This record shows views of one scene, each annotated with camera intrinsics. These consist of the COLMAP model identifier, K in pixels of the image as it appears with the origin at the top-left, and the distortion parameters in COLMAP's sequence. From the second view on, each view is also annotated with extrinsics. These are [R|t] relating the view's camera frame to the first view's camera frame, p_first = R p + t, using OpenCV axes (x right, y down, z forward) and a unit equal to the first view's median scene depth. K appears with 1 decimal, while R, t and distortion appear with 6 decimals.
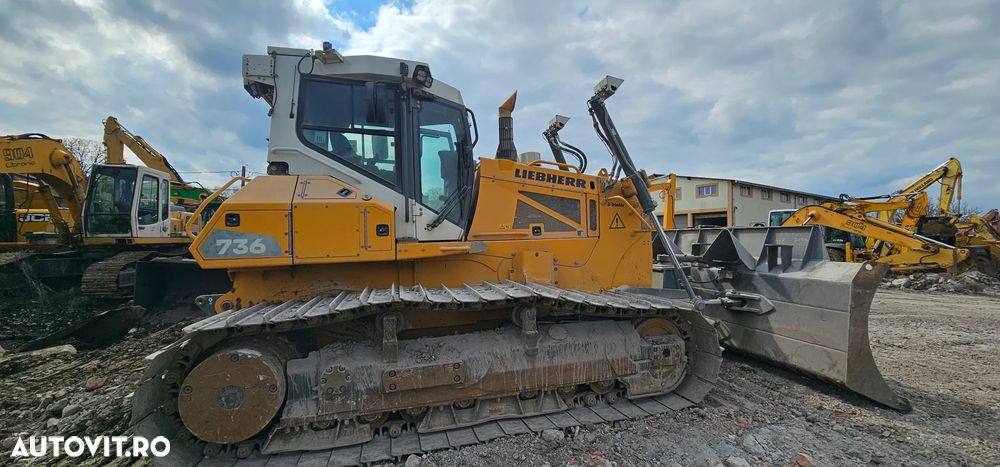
lens RADIAL K [[405.4, 0, 500.0], [0, 405.4, 233.5], [0, 0, 1]] dist [-0.000738, -0.000046]
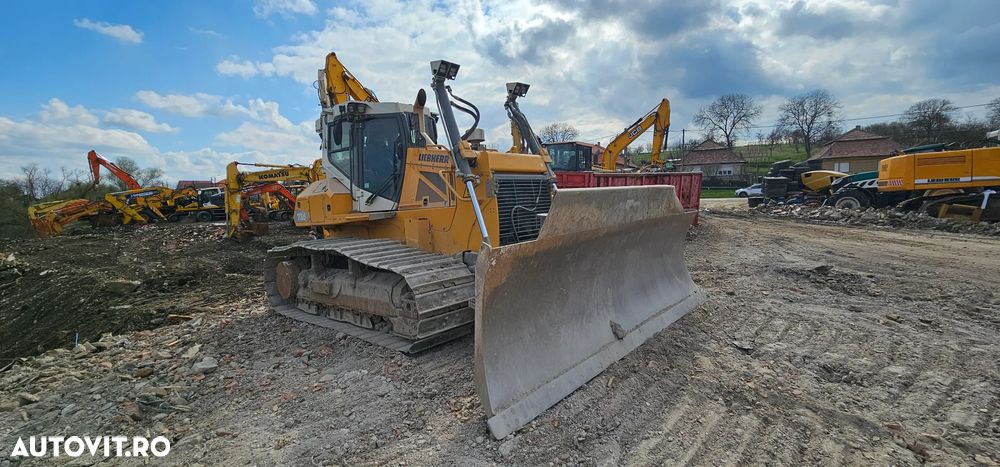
lens RADIAL K [[405.4, 0, 500.0], [0, 405.4, 233.5], [0, 0, 1]] dist [-0.000738, -0.000046]
pose [[0.544122, 0.047601, -0.837655, 1.397545], [0.060957, 0.993508, 0.096054, -0.018085], [0.836789, -0.103326, 0.537688, 0.544503]]
